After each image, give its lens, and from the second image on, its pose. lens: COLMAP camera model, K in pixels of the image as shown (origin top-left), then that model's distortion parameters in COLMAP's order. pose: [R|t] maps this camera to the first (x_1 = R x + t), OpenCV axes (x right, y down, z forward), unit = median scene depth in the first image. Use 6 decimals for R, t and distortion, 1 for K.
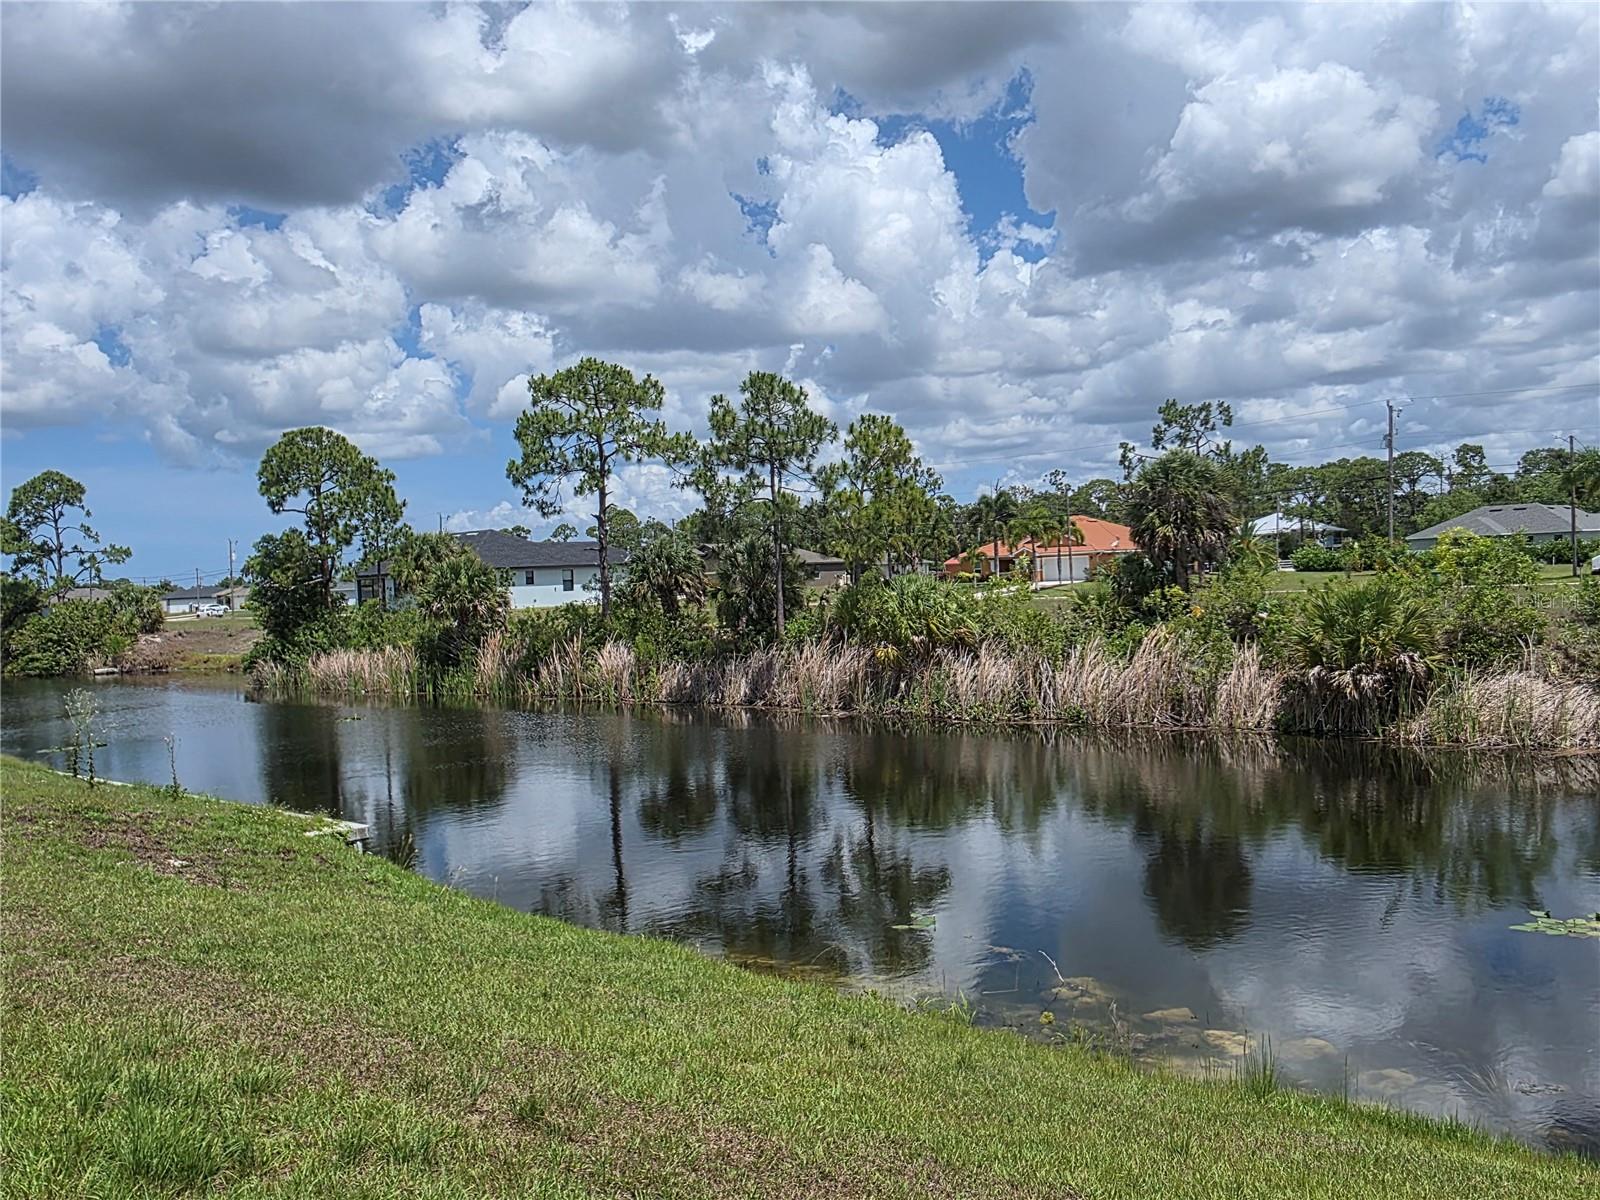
lens RADIAL K [[1413.3, 0, 821.6], [0, 1413.3, 564.7], [0, 0, 1]] dist [0.045549, -0.044129]
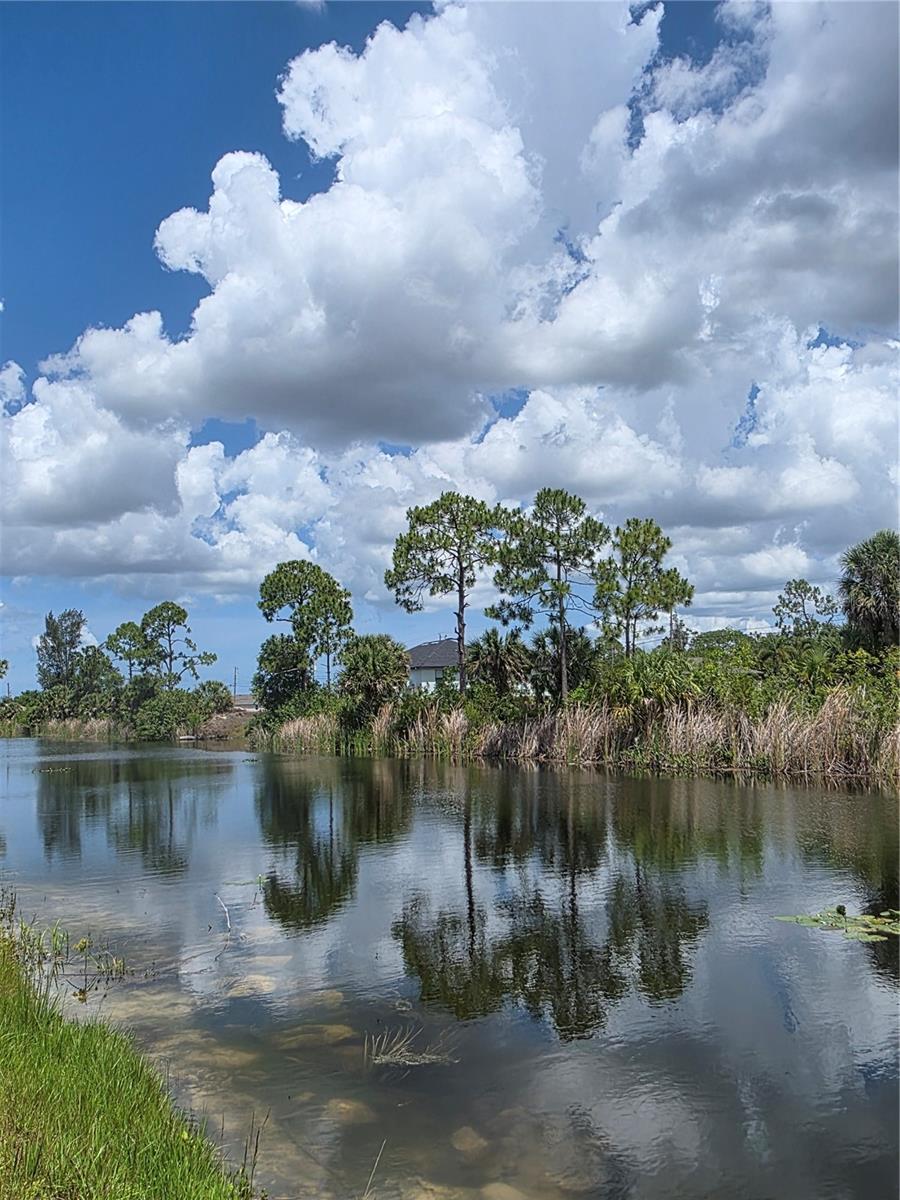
lens RADIAL K [[1060.0, 0, 460.3], [0, 1060.0, 592.6], [0, 0, 1]] dist [0.045549, -0.044129]
pose [[0.953514, -0.018374, -0.300787, 0.133448], [-0.008195, 0.996189, -0.086831, 0.030256], [0.301237, 0.085260, 0.949730, 0.079250]]
